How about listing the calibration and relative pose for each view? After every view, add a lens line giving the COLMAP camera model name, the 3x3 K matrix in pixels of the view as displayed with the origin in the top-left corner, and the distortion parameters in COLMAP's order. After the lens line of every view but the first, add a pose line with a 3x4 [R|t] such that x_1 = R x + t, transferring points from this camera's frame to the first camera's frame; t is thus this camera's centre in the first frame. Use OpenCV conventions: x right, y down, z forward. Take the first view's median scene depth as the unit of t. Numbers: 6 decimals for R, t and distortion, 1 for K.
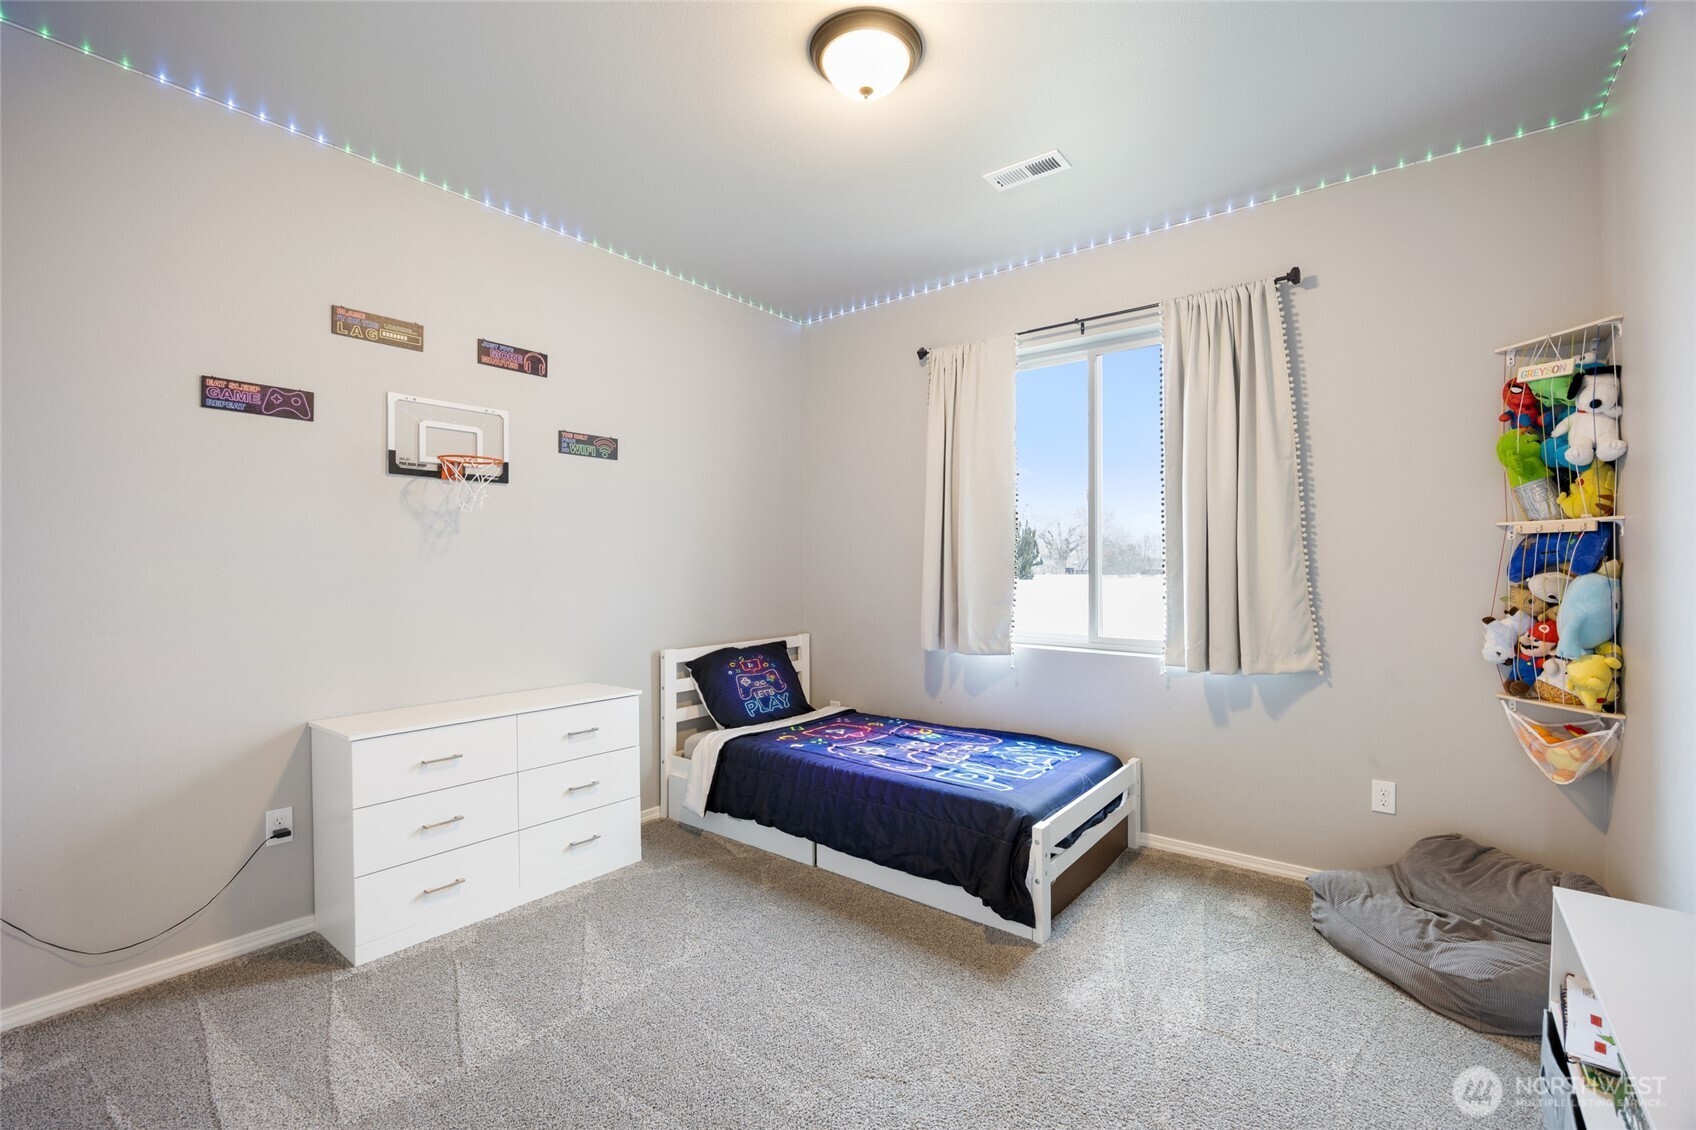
lens RADIAL K [[751.0, 0, 848.8], [0, 751.0, 571.0], [0, 0, 1]] dist [-0.012115, 0.000149]
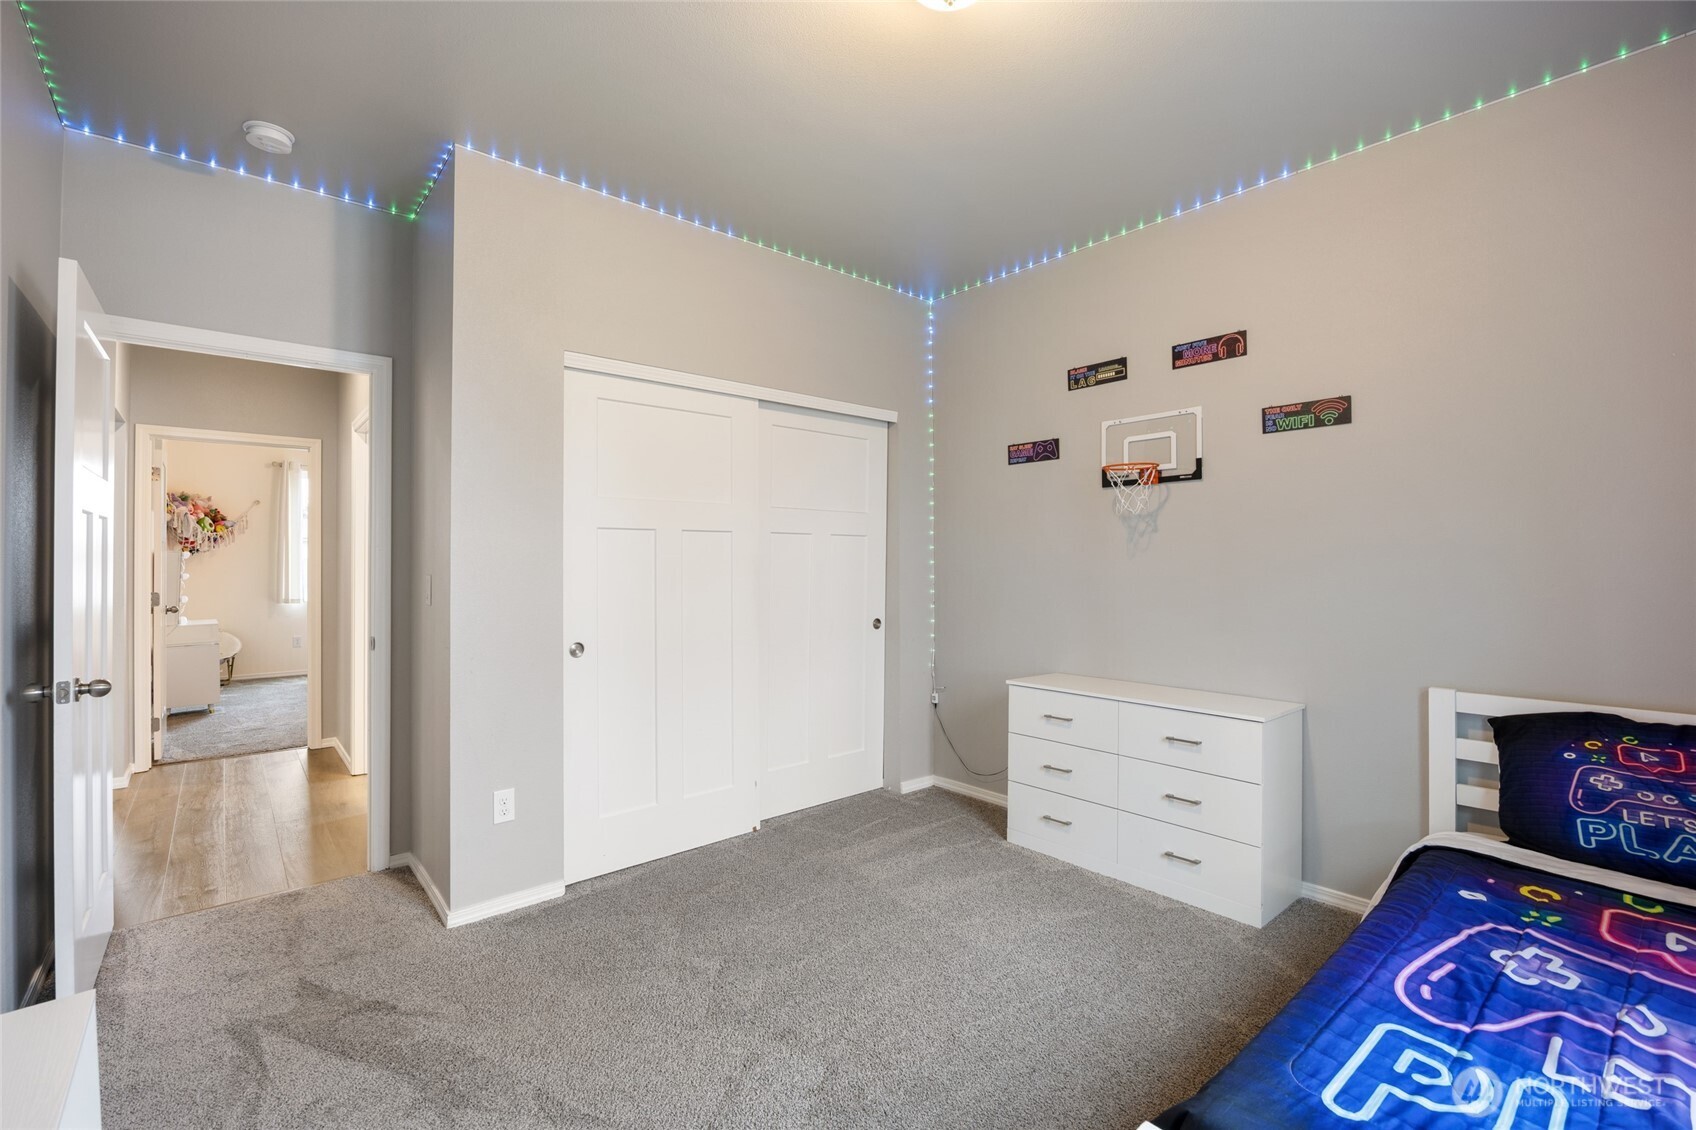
lens RADIAL K [[751.0, 0, 848.8], [0, 751.0, 571.0], [0, 0, 1]] dist [-0.012115, 0.000149]
pose [[-0.209683, 0.016518, -0.977630, 0.627663], [-0.001264, 0.999852, 0.017165, -0.012188], [0.977769, 0.004834, -0.209631, 0.770837]]
